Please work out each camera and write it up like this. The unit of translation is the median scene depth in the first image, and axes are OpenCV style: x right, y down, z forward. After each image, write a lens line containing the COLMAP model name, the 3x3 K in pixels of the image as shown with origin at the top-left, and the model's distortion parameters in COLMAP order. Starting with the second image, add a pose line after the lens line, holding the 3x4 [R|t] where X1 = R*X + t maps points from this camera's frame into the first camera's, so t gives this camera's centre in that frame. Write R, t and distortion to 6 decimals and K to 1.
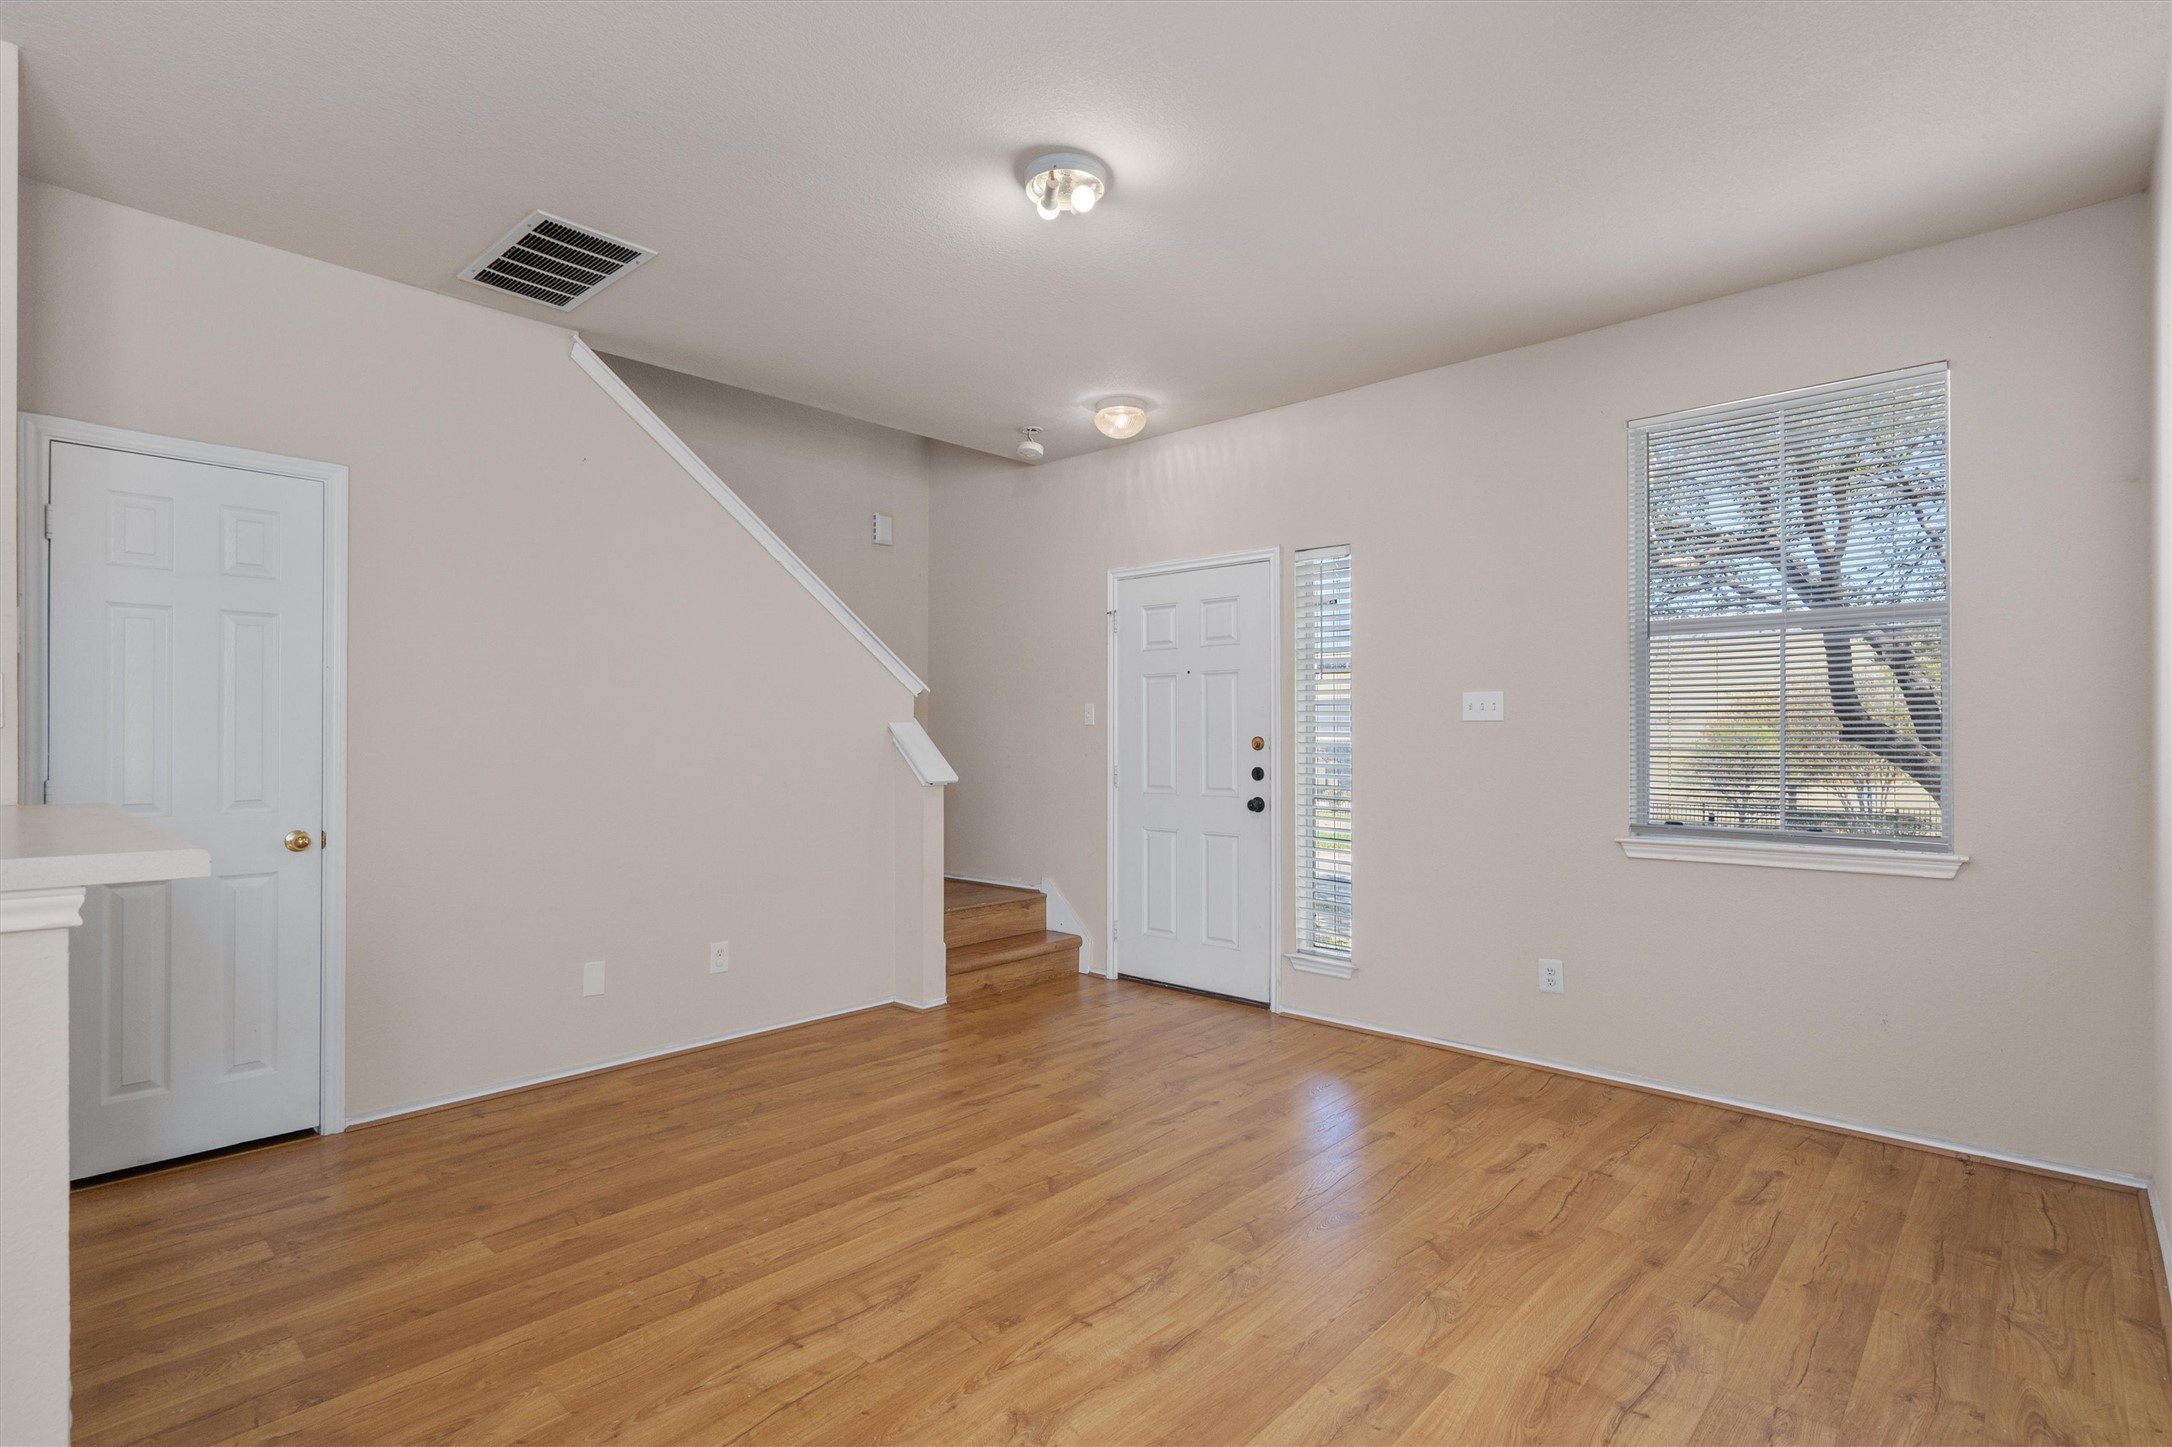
lens RADIAL K [[1050.4, 0, 1076.2], [0, 1050.4, 734.7], [0, 0, 1]] dist [0.001612, 0.000765]
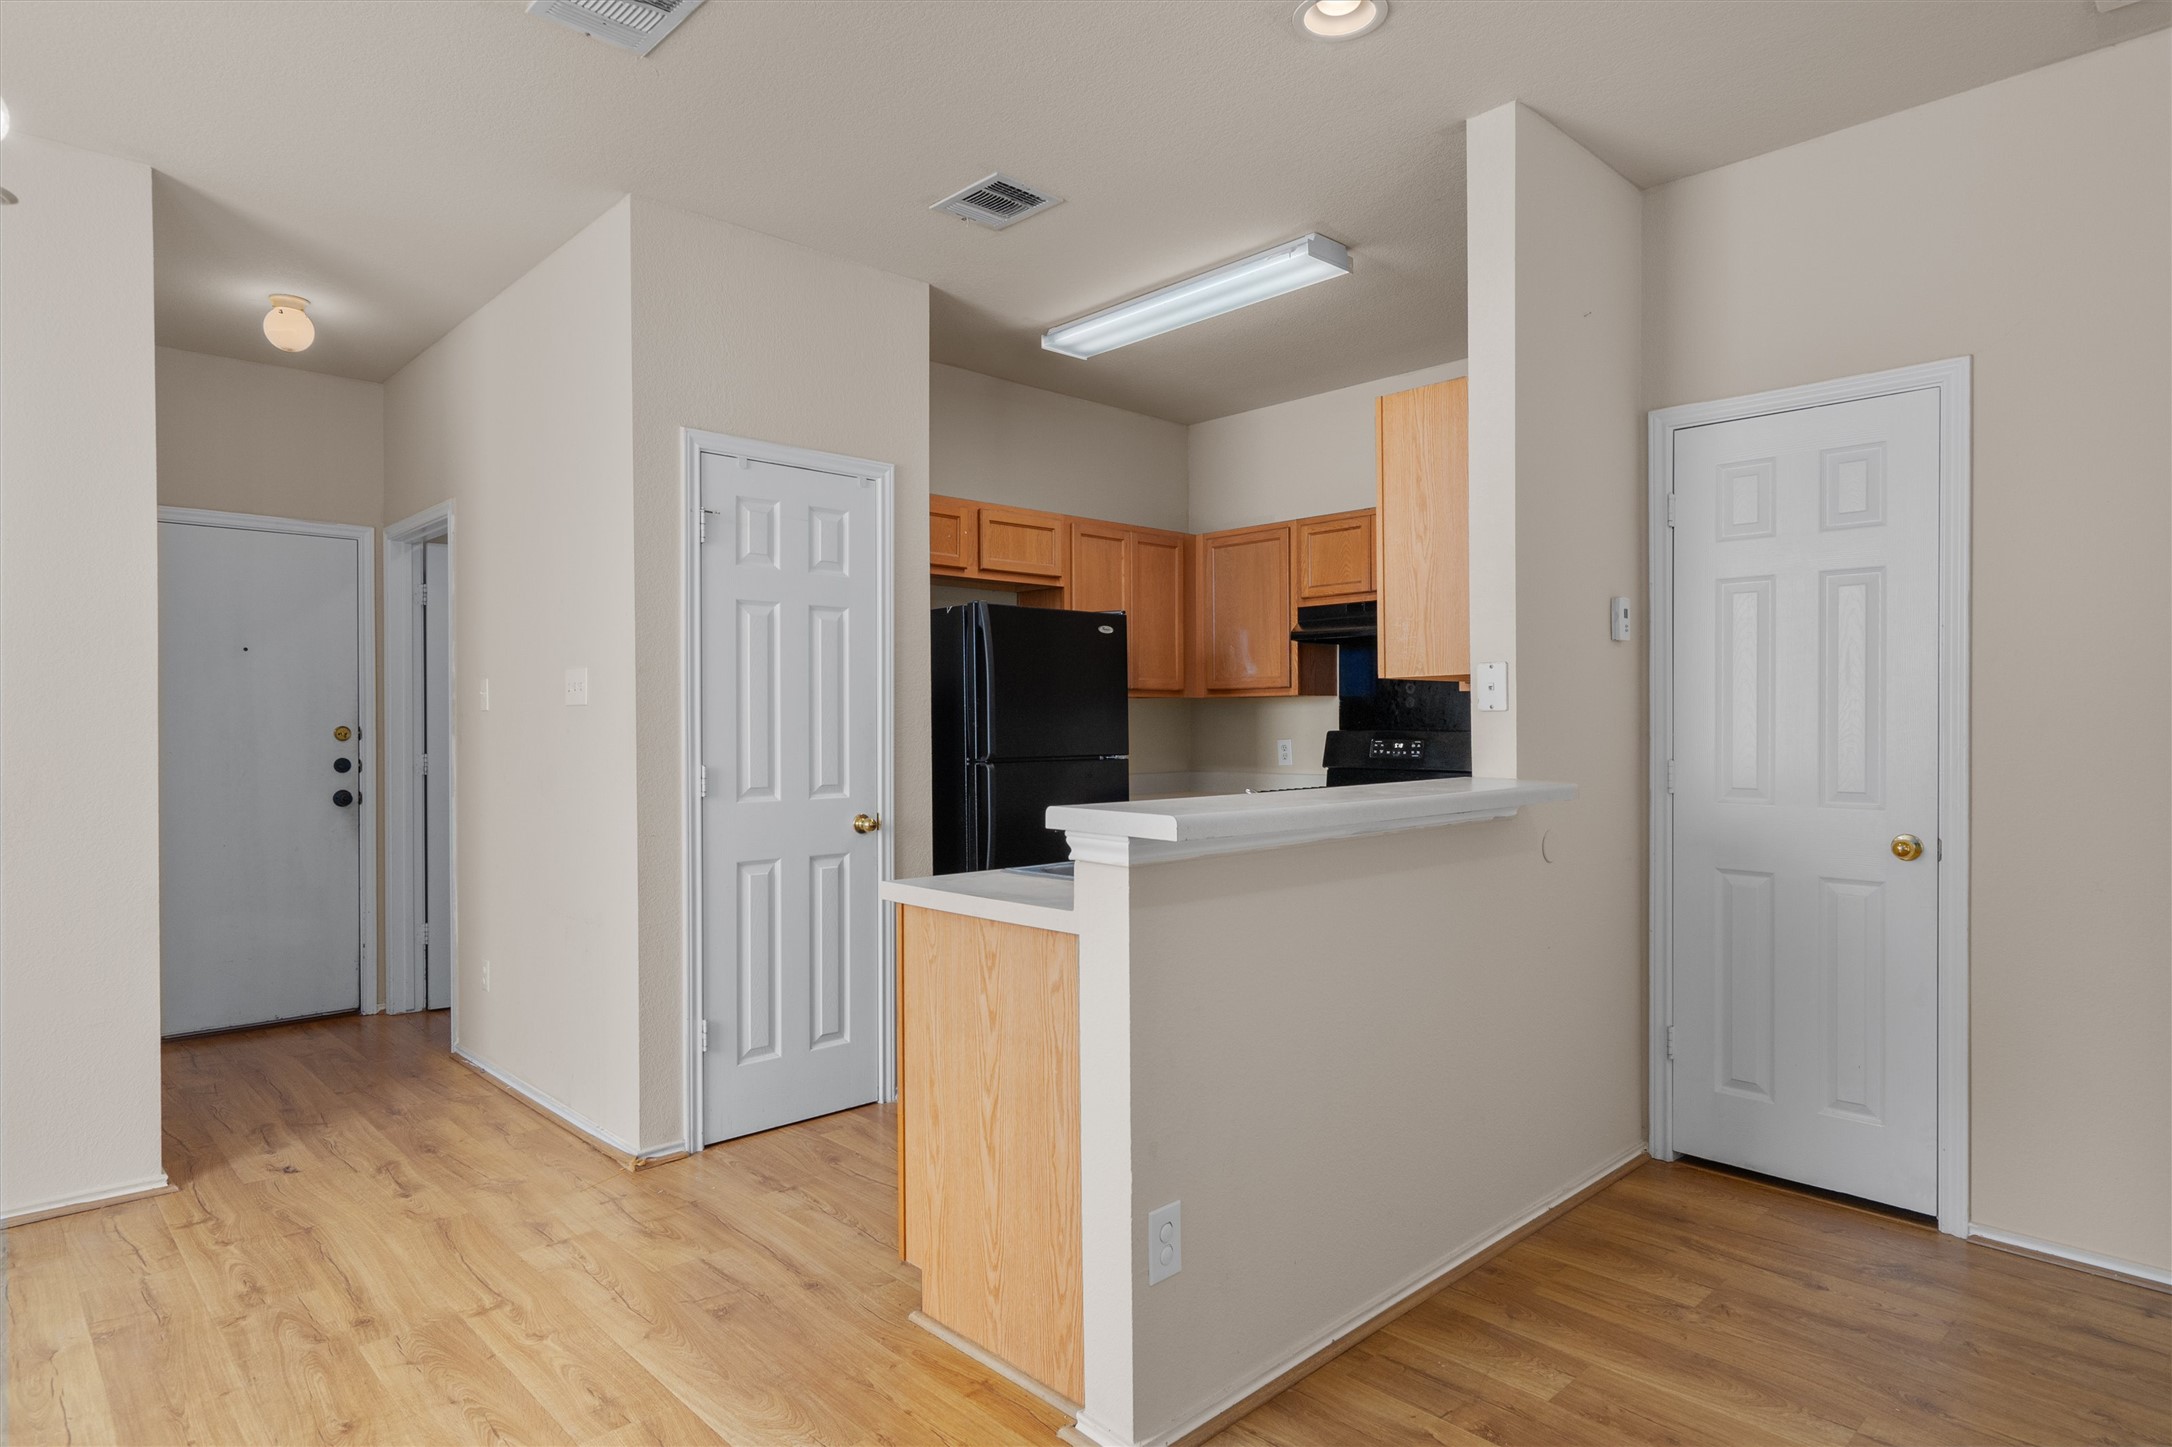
lens RADIAL K [[1212.7, 0, 1079.2], [0, 1212.7, 726.2], [0, 0, 1]] dist [0.006464, 0.000744]
pose [[-0.062914, 0.002406, -0.998016, 0.251403], [0.005886, 0.999981, 0.002040, 0.004152], [0.998002, -0.005746, -0.062927, 0.490897]]
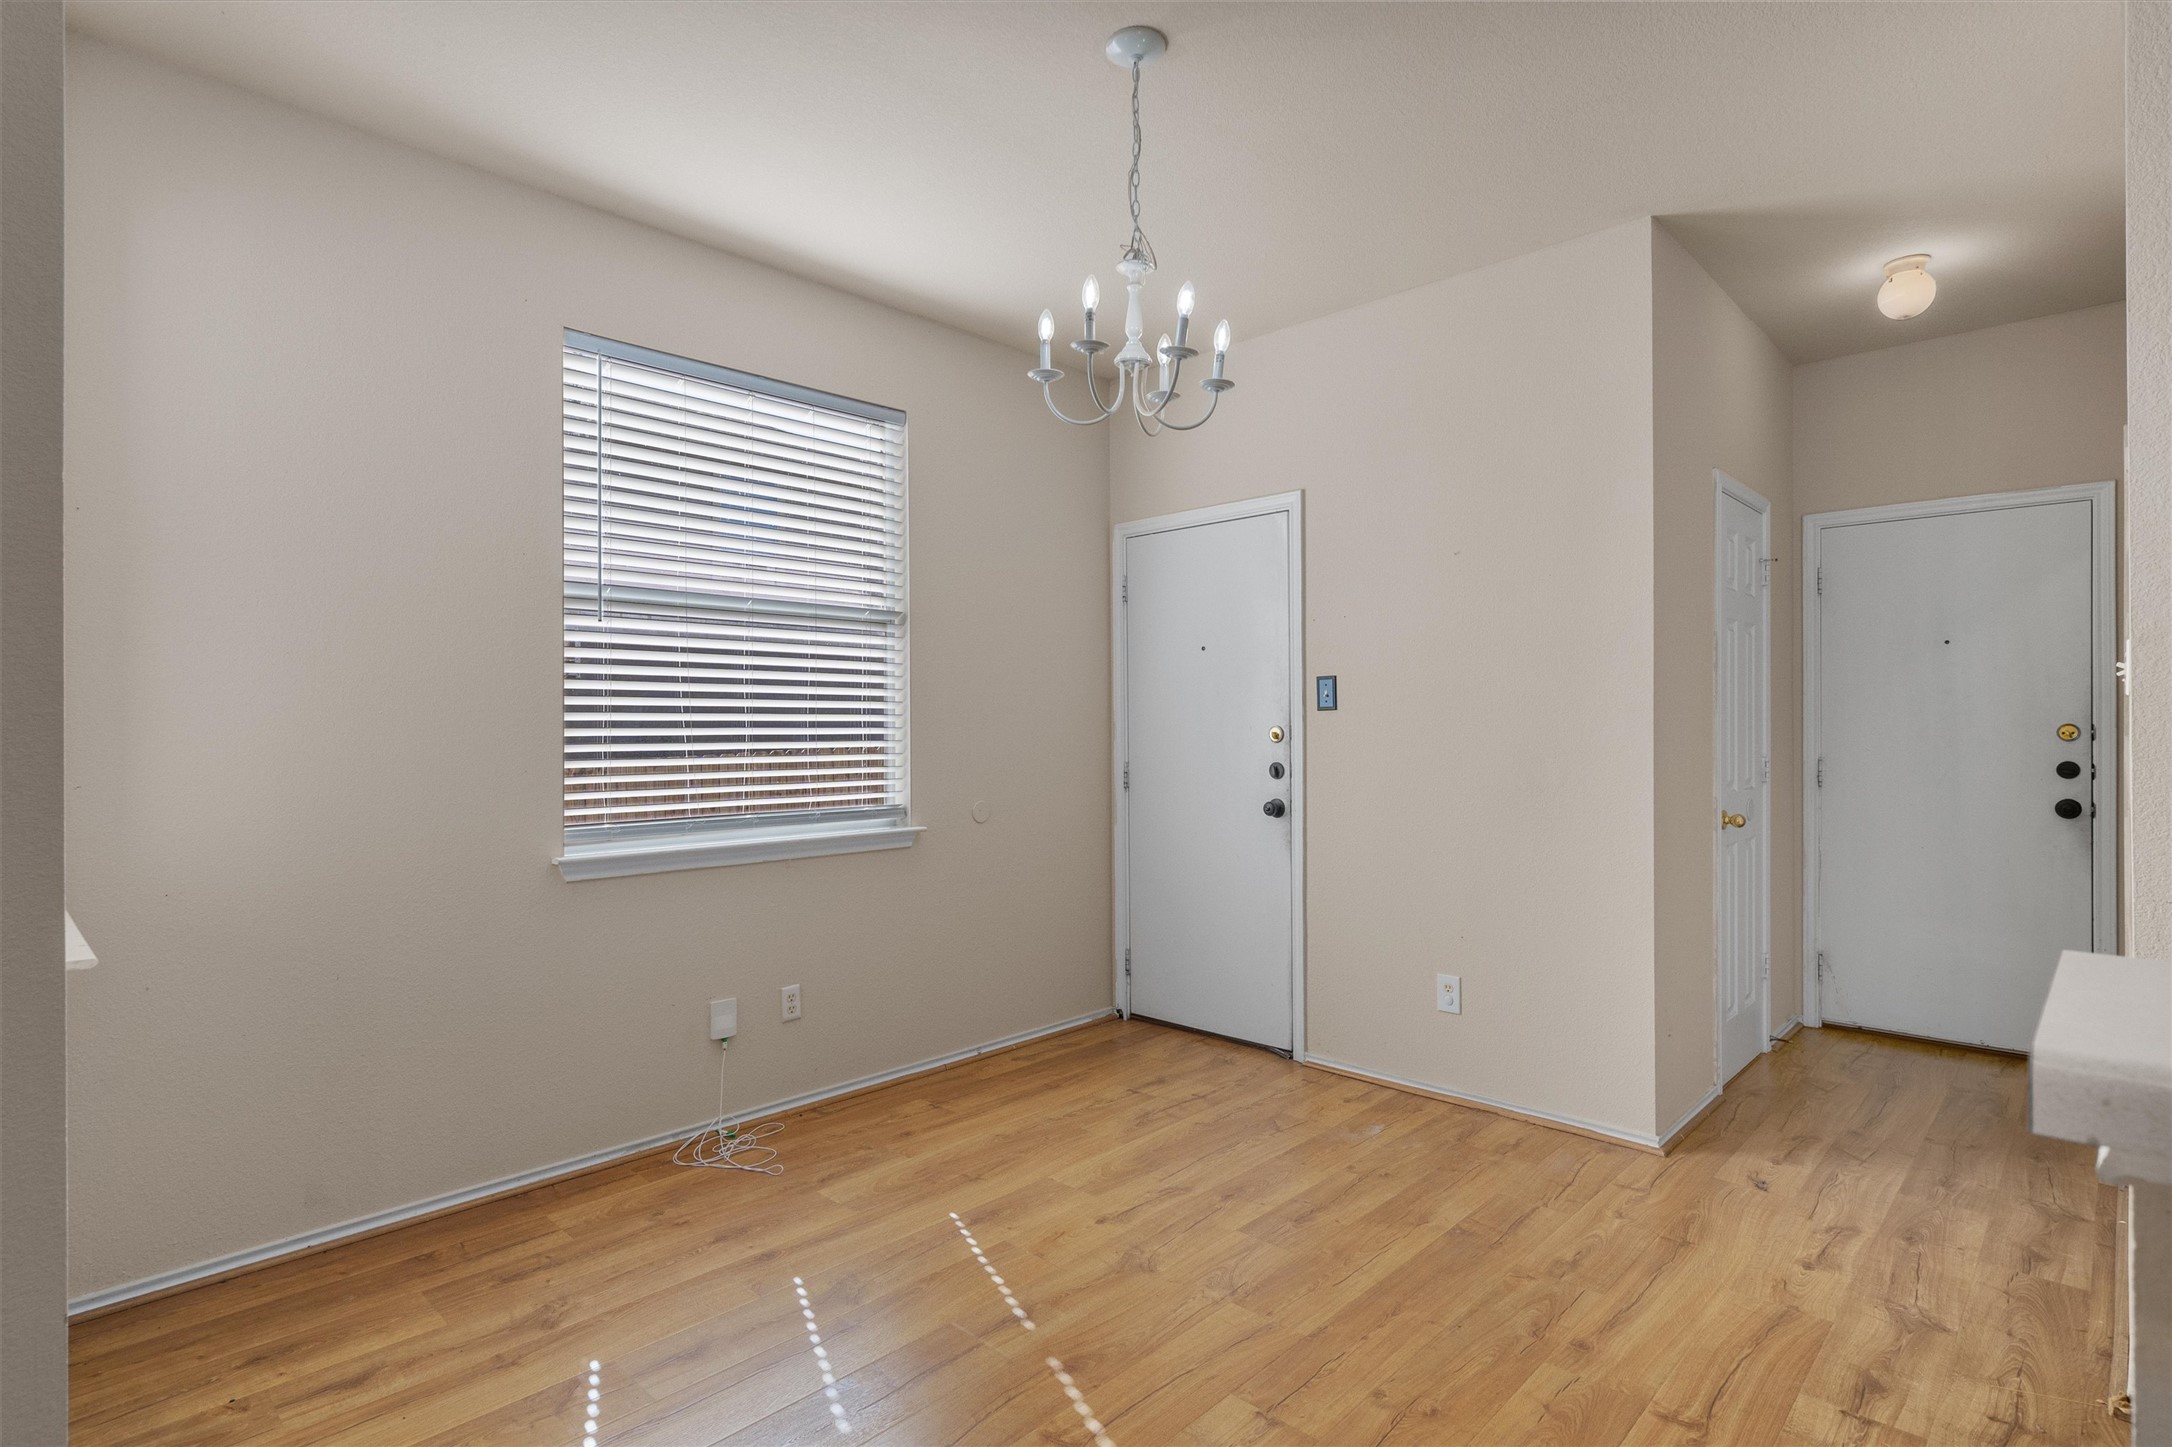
lens RADIAL K [[1088.6, 0, 1079.4], [0, 1088.6, 727.3], [0, 0, 1]] dist [0.003196, 0.000417]
pose [[-0.999793, 0.003866, 0.019989, -0.261103], [0.003853, 0.999992, -0.000690, 0.001866], [-0.019992, -0.000613, -0.999800, 0.683587]]
